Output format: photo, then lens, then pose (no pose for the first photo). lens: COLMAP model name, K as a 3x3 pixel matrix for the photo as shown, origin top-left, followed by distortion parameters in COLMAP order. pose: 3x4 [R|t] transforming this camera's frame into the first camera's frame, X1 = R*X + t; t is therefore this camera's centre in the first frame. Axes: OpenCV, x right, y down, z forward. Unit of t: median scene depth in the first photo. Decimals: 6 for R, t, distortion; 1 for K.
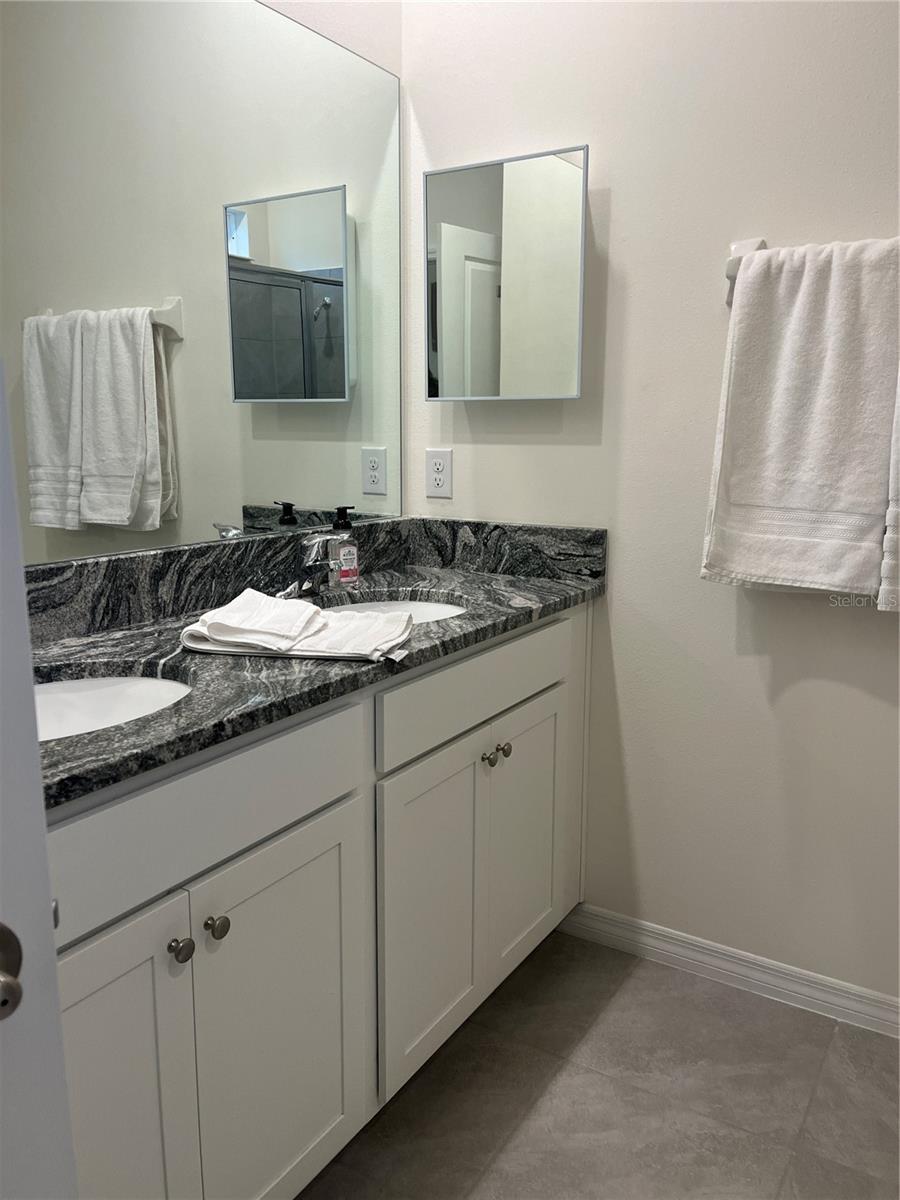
lens RADIAL K [[928.3, 0, 450.4], [0, 928.3, 609.2], [0, 0, 1]] dist [0.006421, -0.001319]
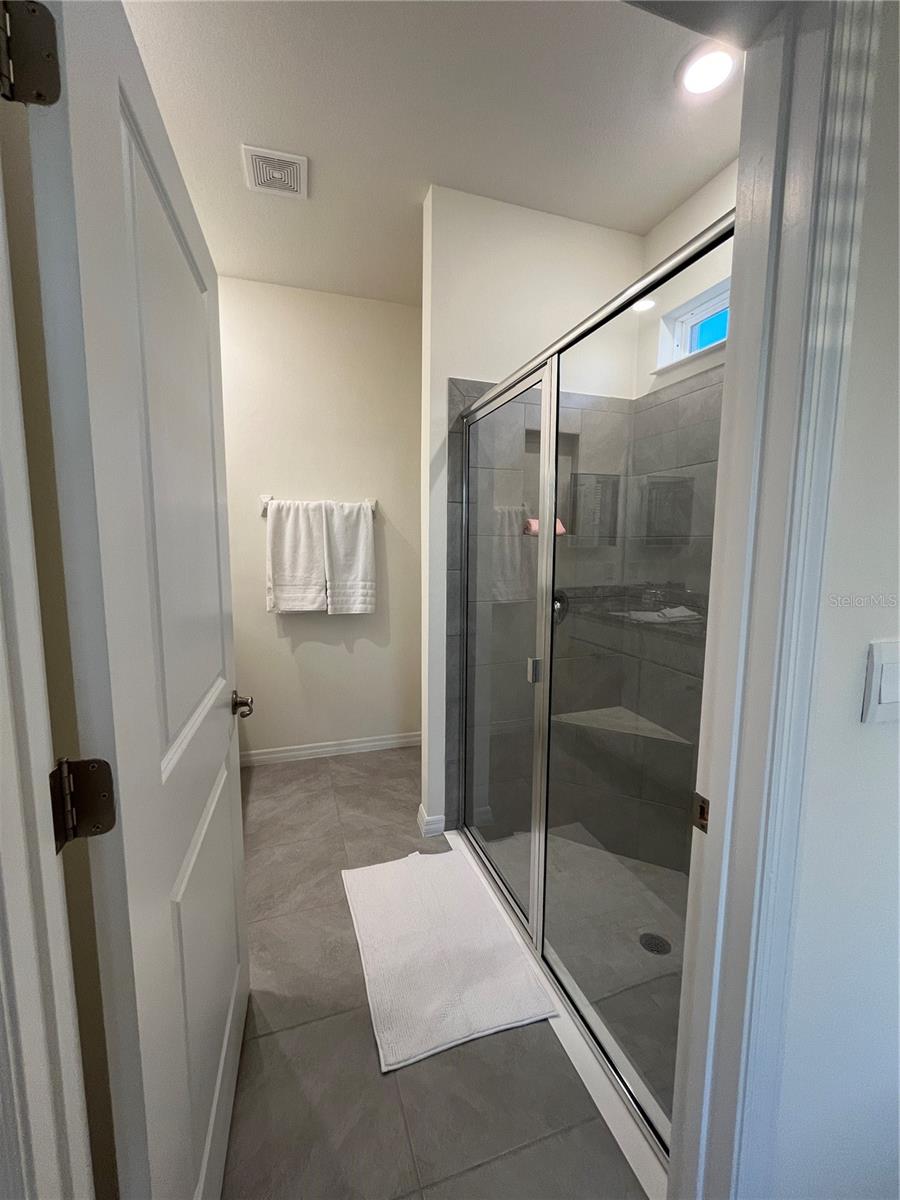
lens RADIAL K [[493.6, 0, 450.0], [0, 493.6, 600.0], [0, 0, 1]] dist [-0.000303, -0.000378]
pose [[0.637271, -0.085445, 0.765888, -0.557963], [0.152006, 0.988246, -0.016228, 0.041878], [-0.755500, 0.126761, 0.642769, -0.411161]]
